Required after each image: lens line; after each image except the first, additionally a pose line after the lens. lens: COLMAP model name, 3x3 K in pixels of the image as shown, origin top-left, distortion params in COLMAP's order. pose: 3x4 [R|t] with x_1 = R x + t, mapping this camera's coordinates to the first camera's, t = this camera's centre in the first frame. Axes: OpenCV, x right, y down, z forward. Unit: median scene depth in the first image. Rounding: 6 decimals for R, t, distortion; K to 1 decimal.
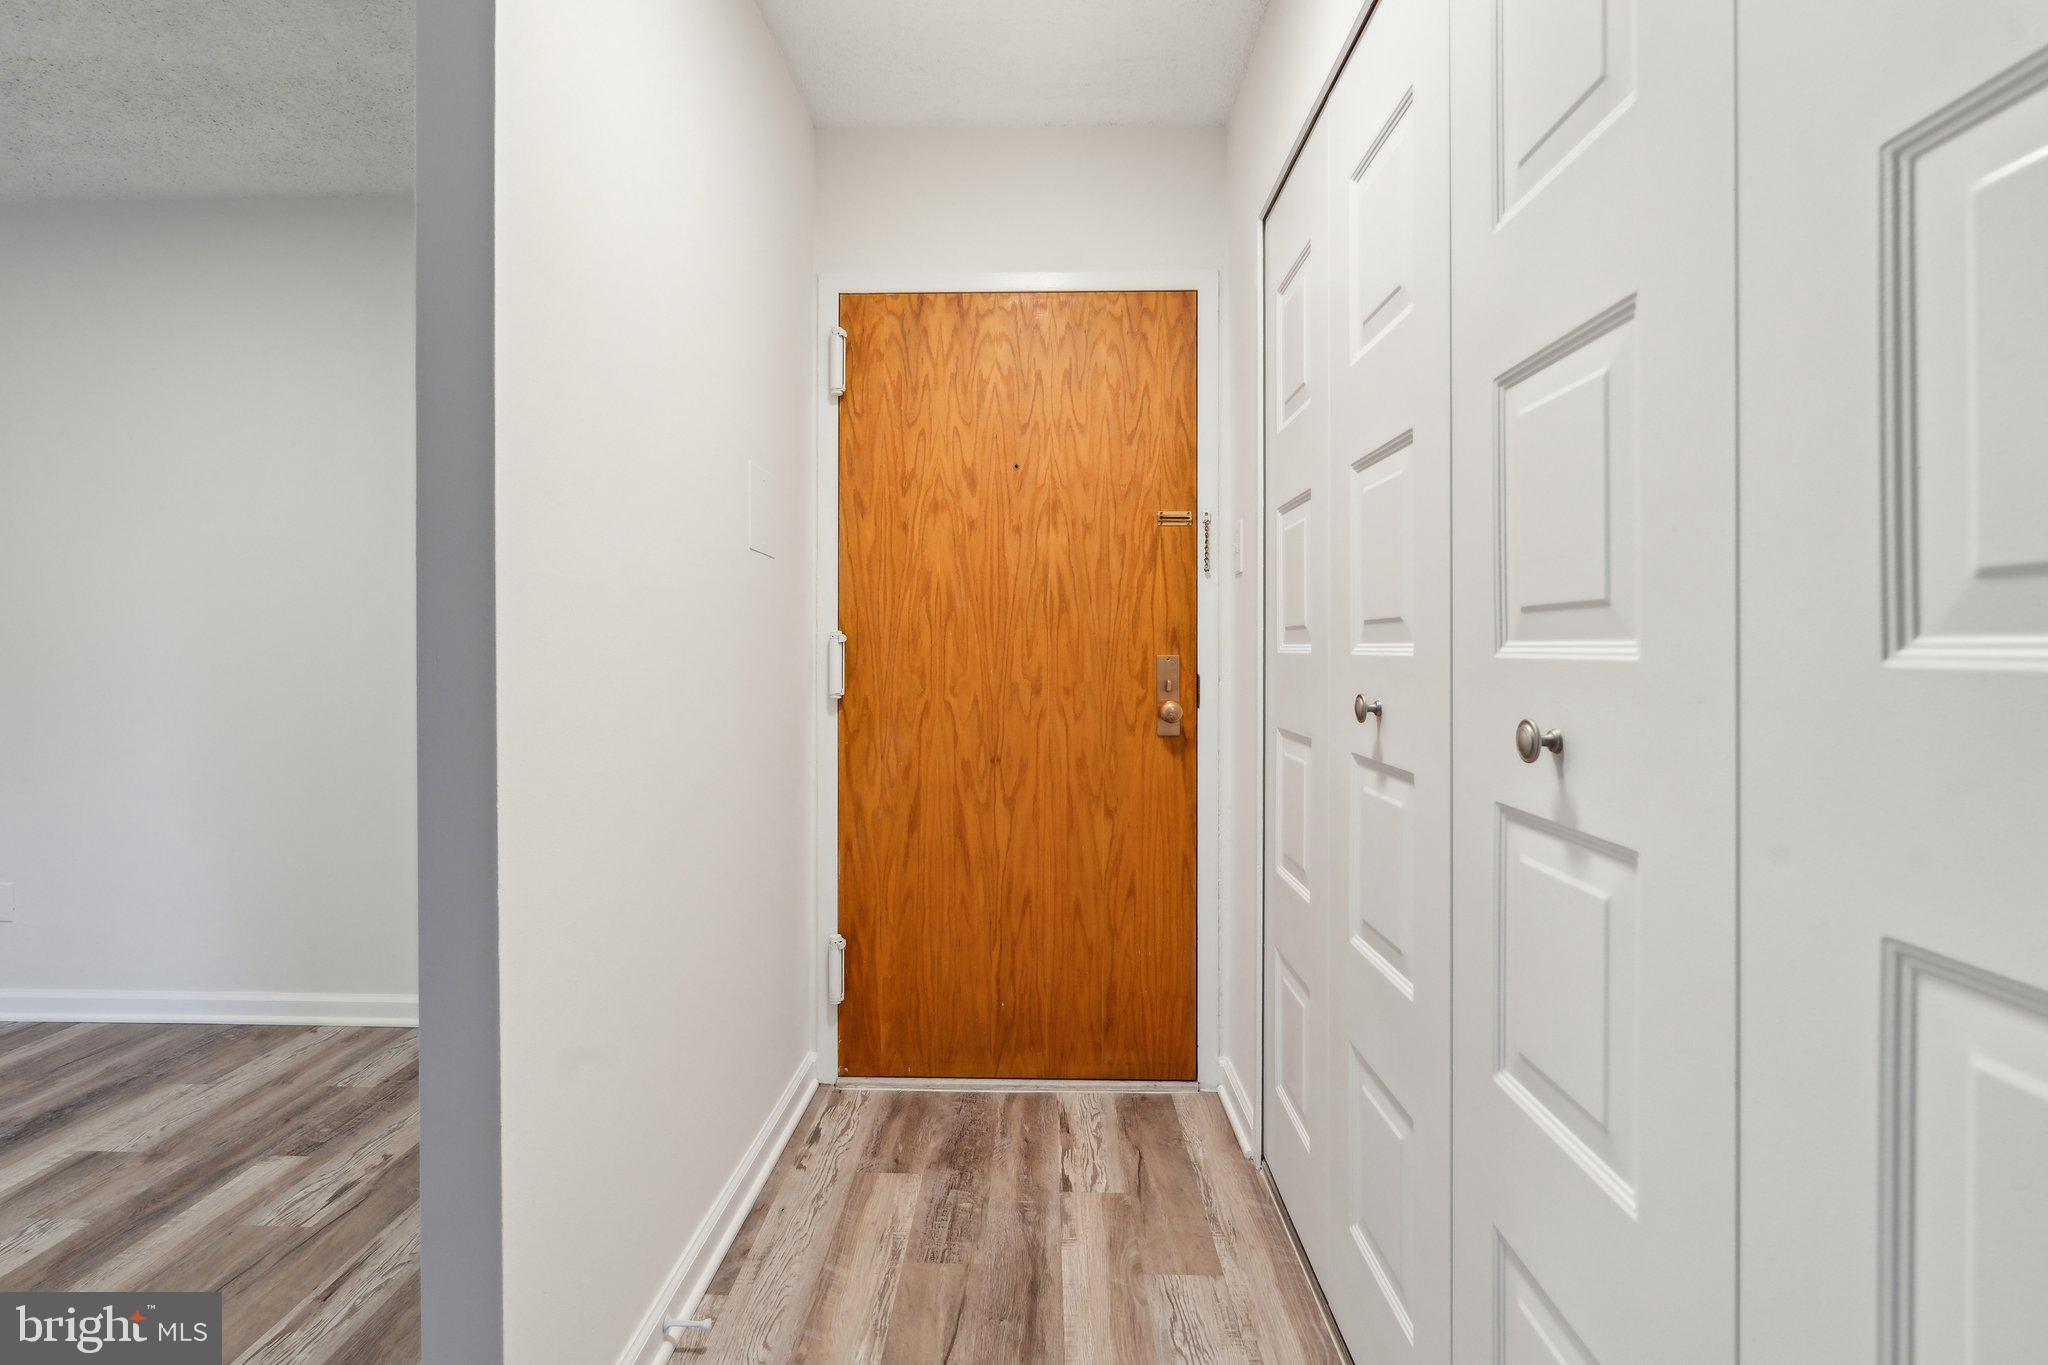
lens RADIAL K [[917.4, 0, 1022.5], [0, 917.4, 656.3], [0, 0, 1]] dist [-0.002728, 0.000131]
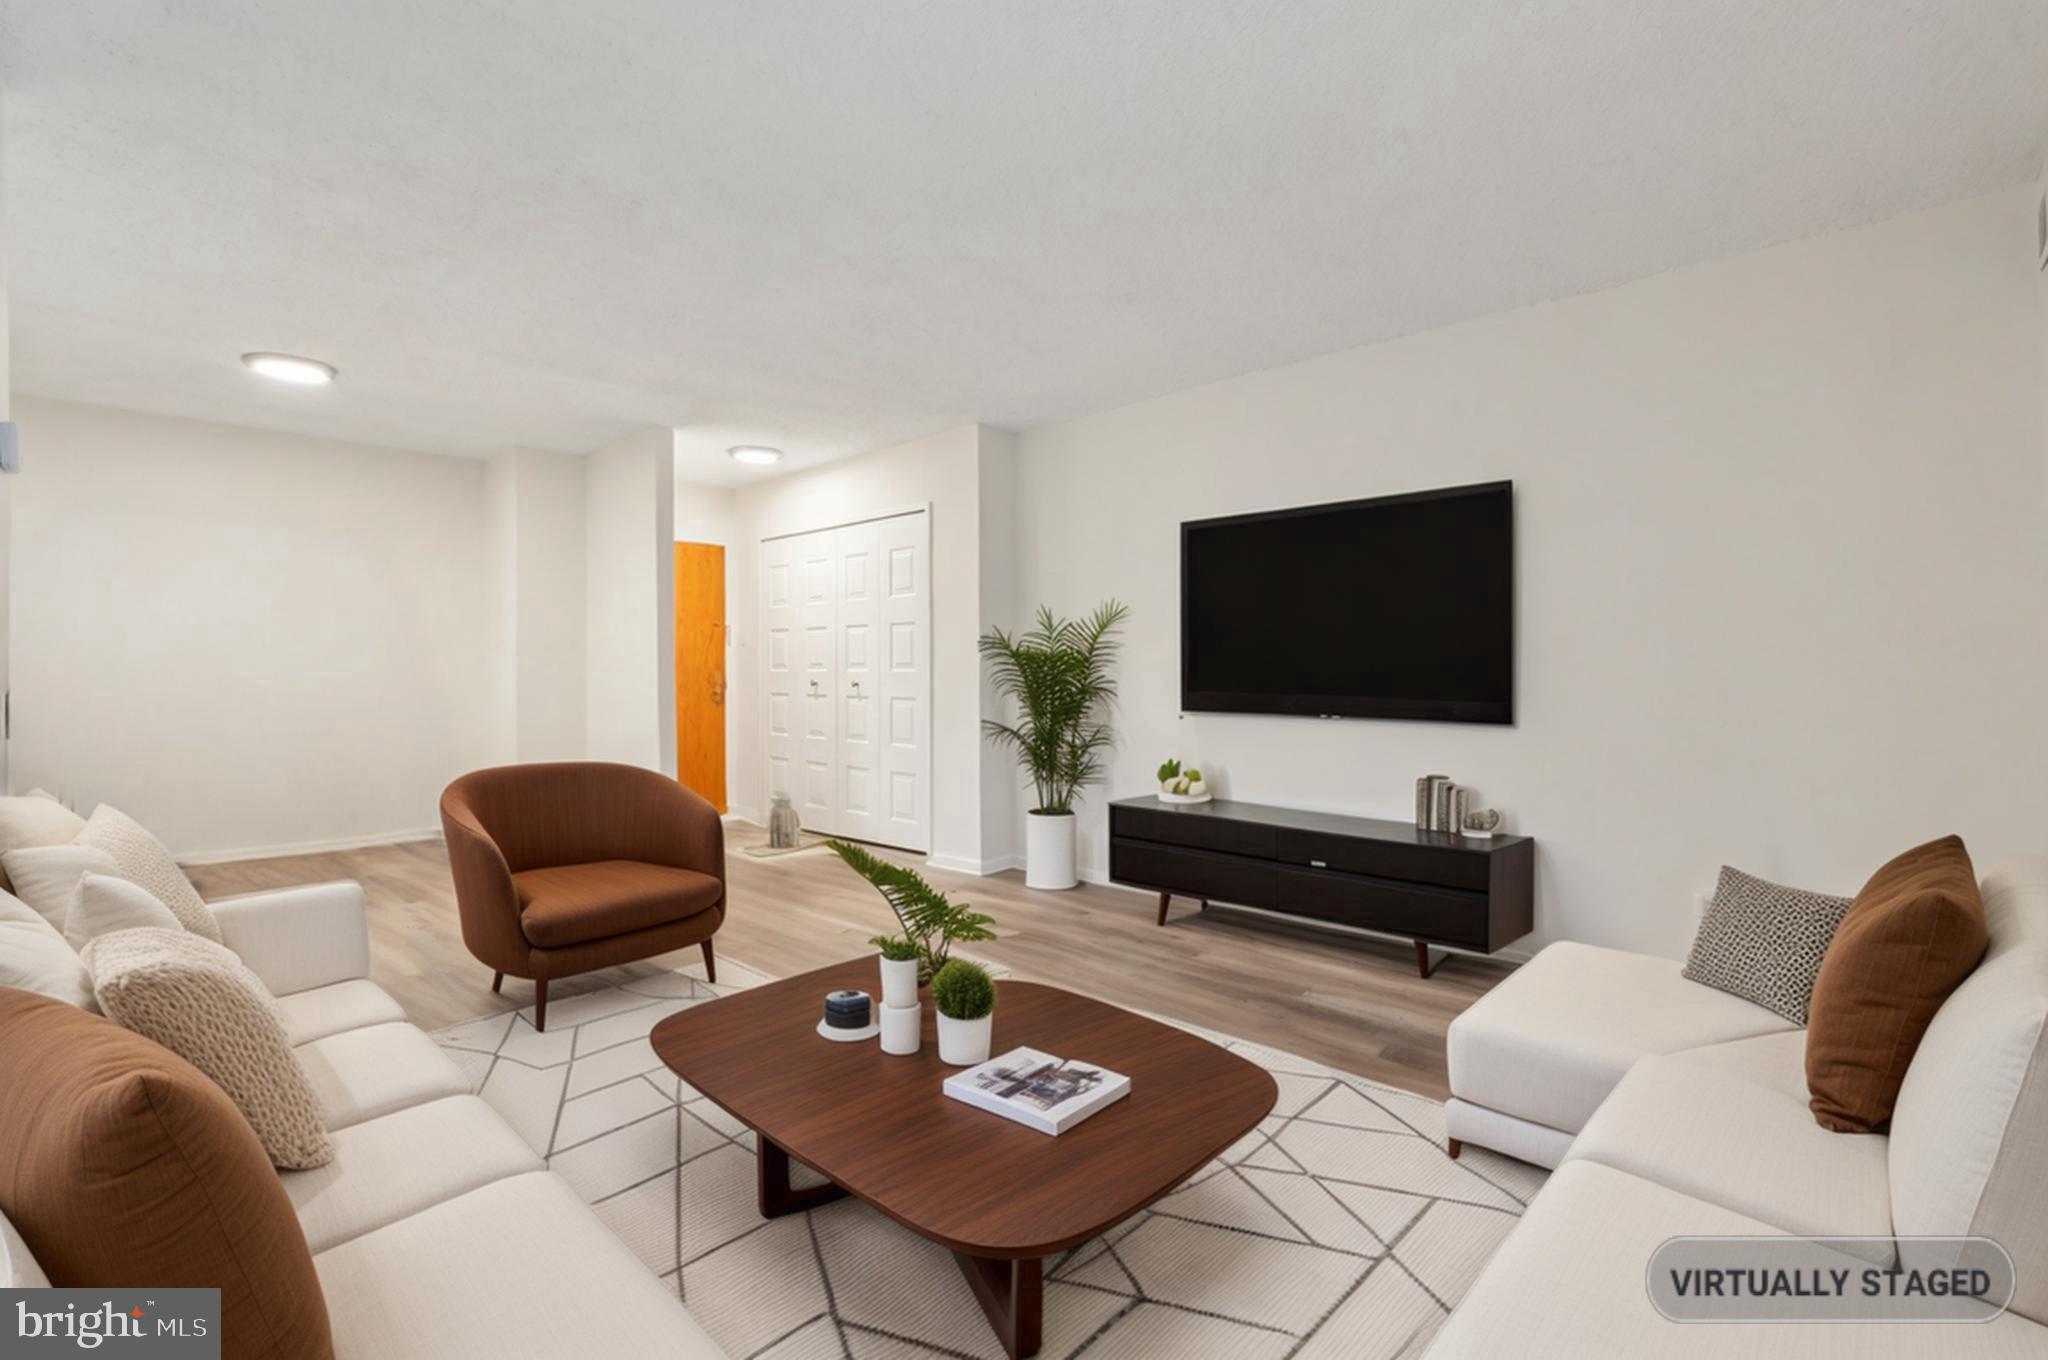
lens RADIAL K [[916.3, 0, 1021.1], [0, 916.3, 660.7], [0, 0, 1]] dist [-0.000433, 0.000338]
pose [[0.665864, 0.008498, 0.746025, -1.351063], [0.006962, 0.999821, -0.017603, 0.018446], [-0.746041, 0.016915, 0.665685, -1.628679]]
